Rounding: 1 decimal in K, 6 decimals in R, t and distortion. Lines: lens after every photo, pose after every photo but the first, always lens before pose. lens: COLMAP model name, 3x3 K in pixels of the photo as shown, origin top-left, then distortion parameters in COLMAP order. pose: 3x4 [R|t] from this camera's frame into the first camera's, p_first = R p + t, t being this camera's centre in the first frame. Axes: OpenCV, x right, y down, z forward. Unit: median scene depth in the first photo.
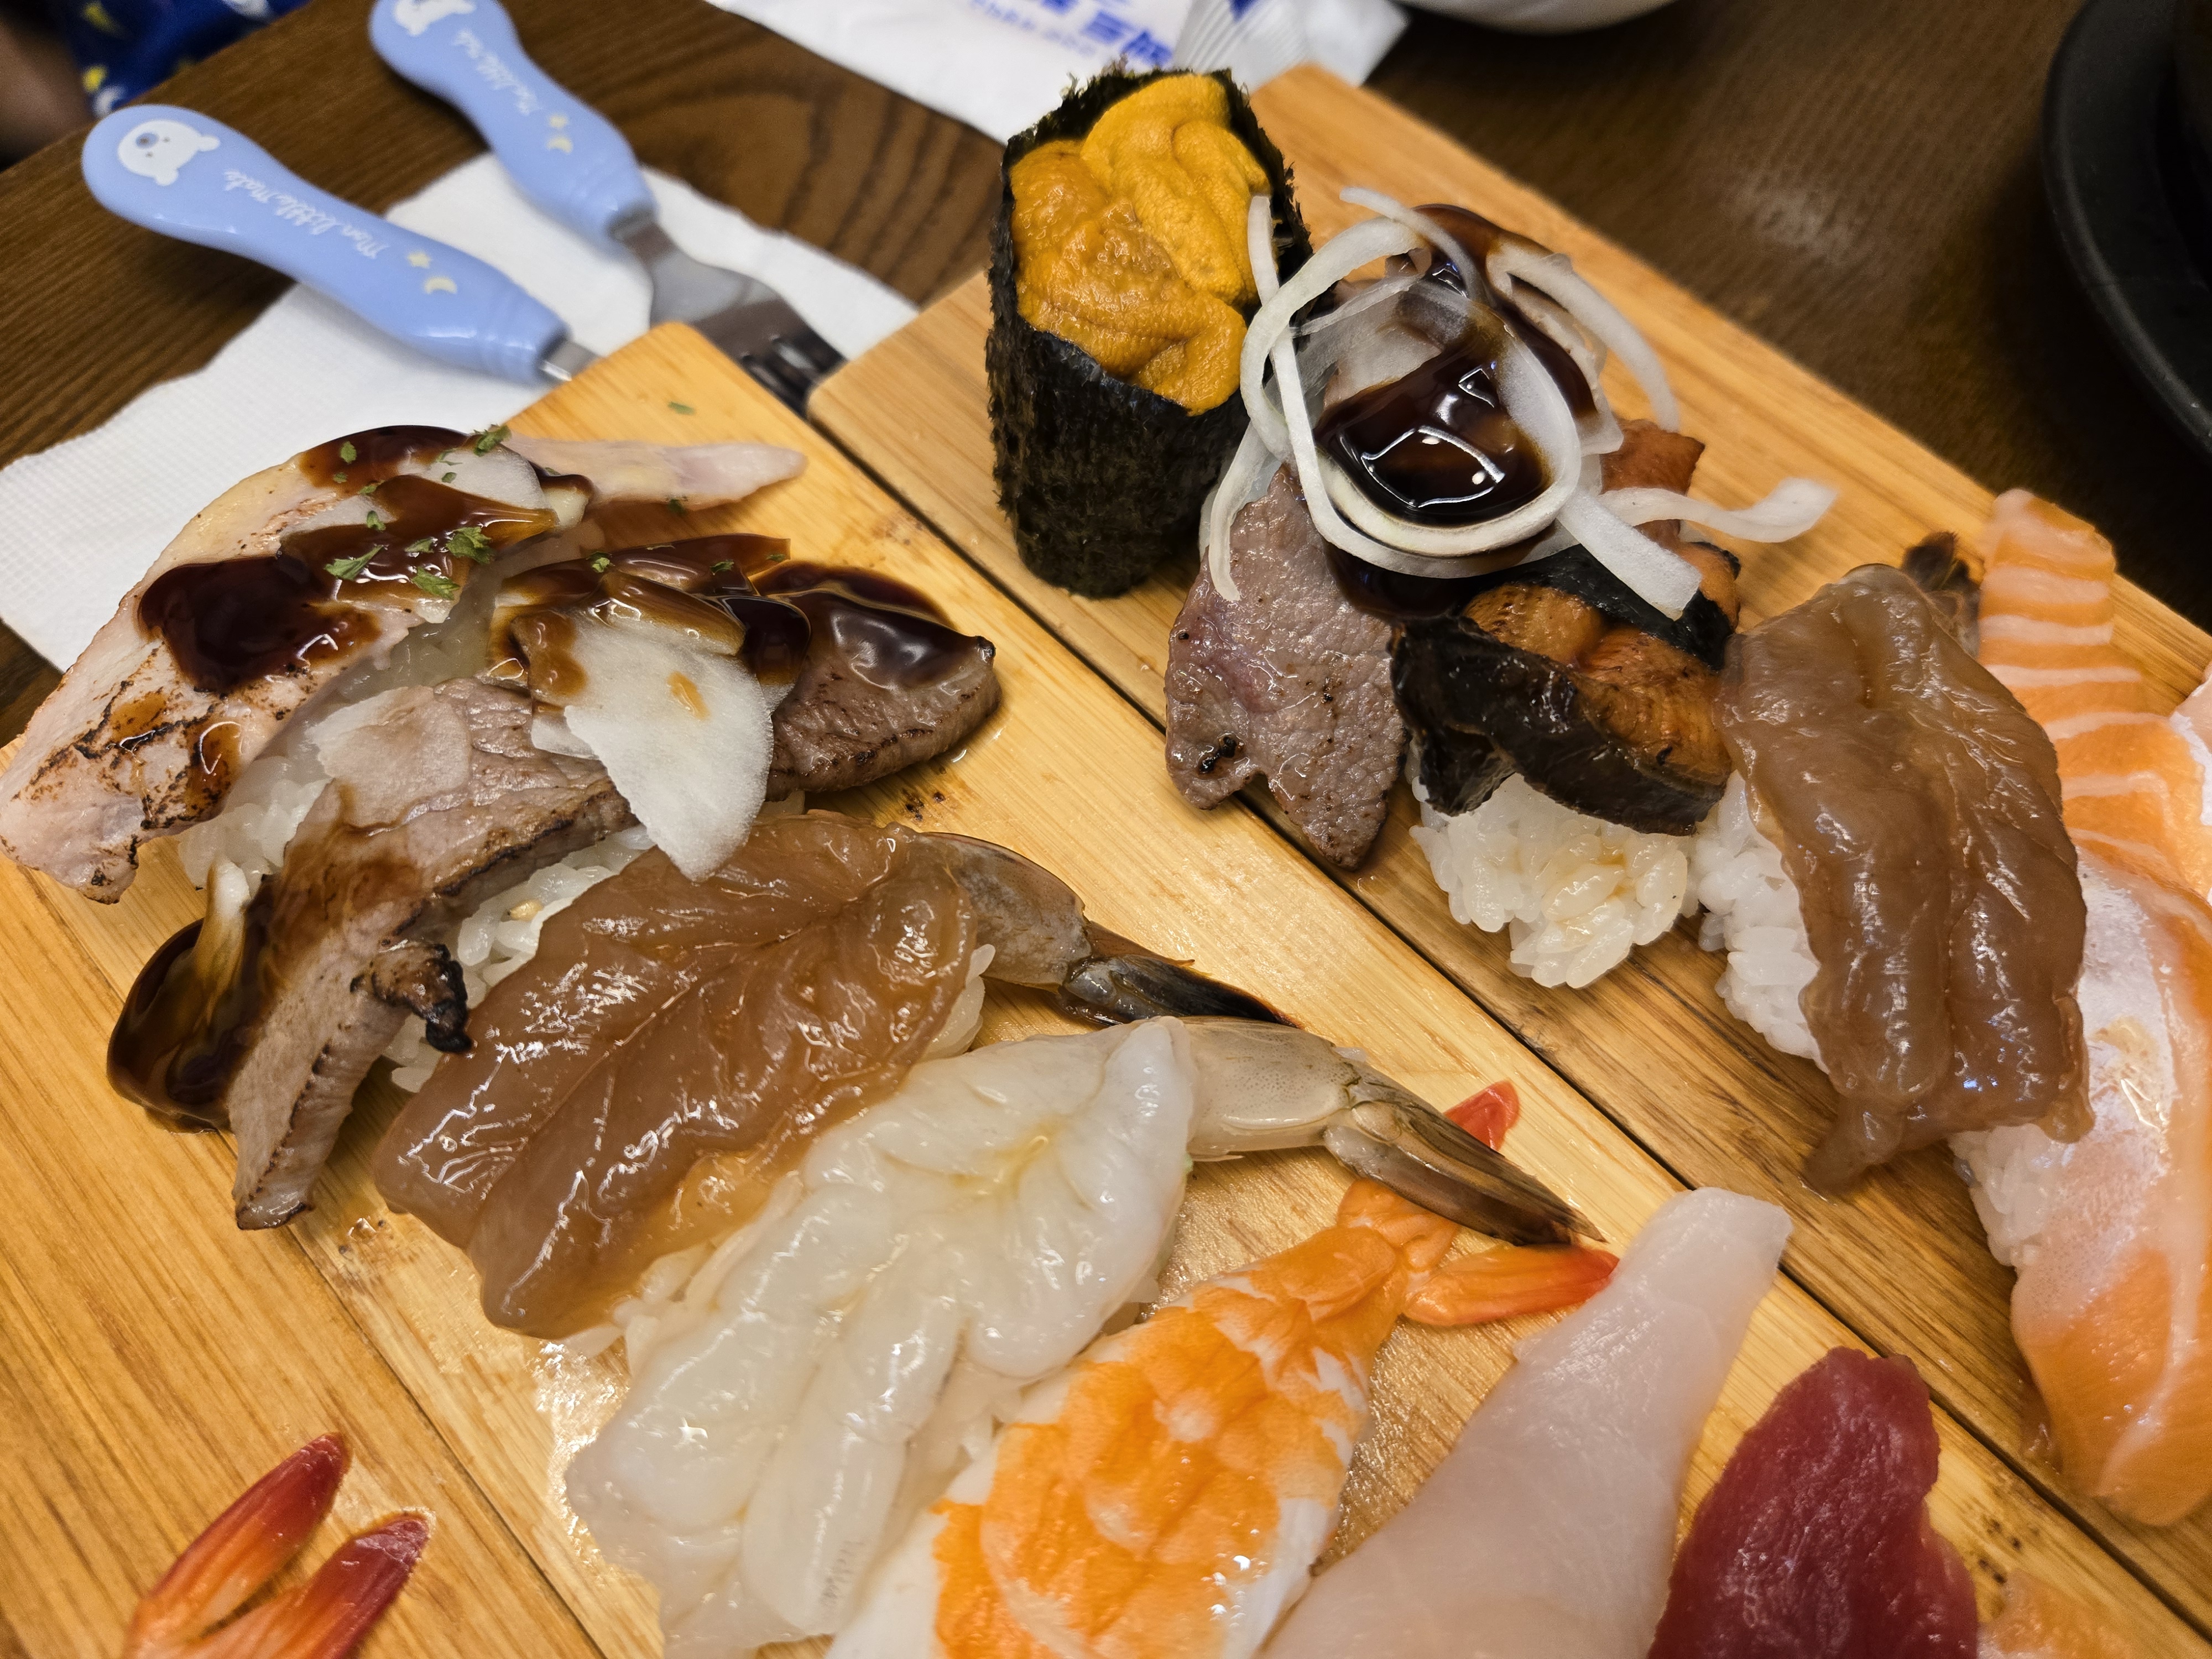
lens RADIAL K [[1598.7, 0, 1097.2], [0, 1598.7, 830.5], [0, 0, 1]] dist [-0.006924, -0.027924]
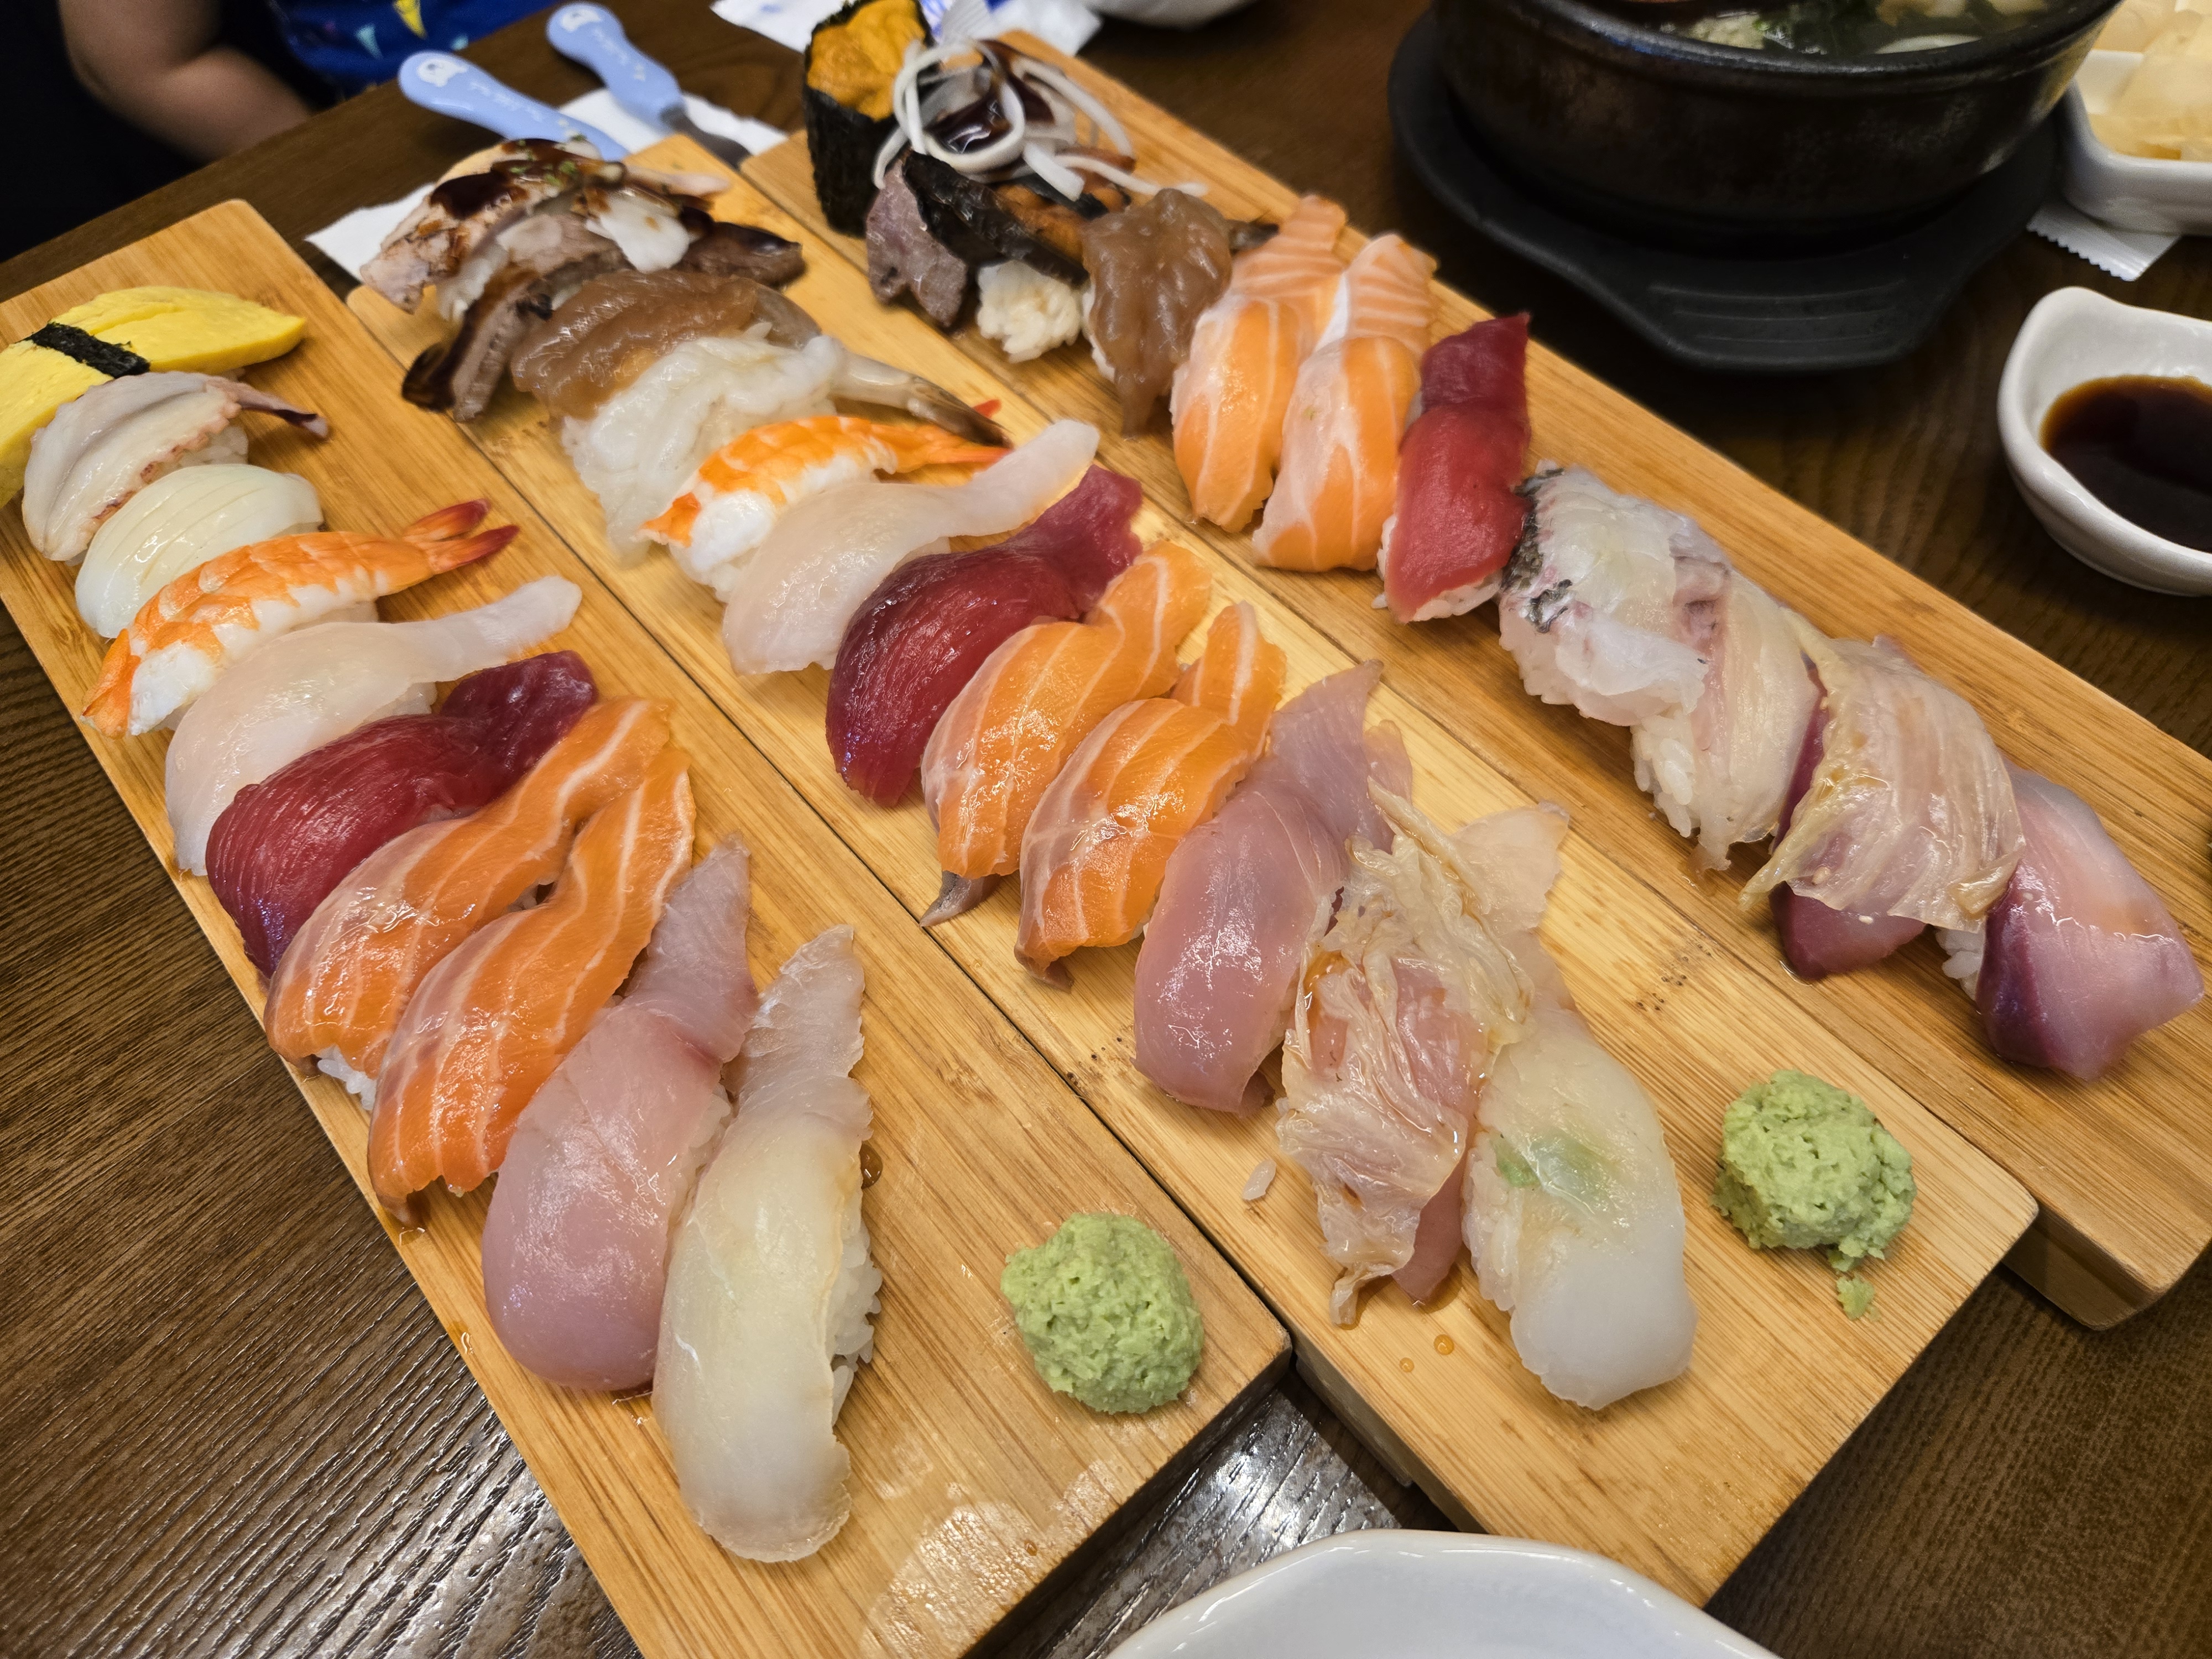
lens RADIAL K [[1545.5, 0, 1095.3], [0, 1545.5, 806.2], [0, 0, 1]] dist [0.025952, -0.044116]
pose [[0.996927, 0.024101, -0.074541, 0.575962], [-0.032199, 0.993474, -0.109420, 0.974441], [0.071417, 0.111484, 0.991197, -1.115318]]
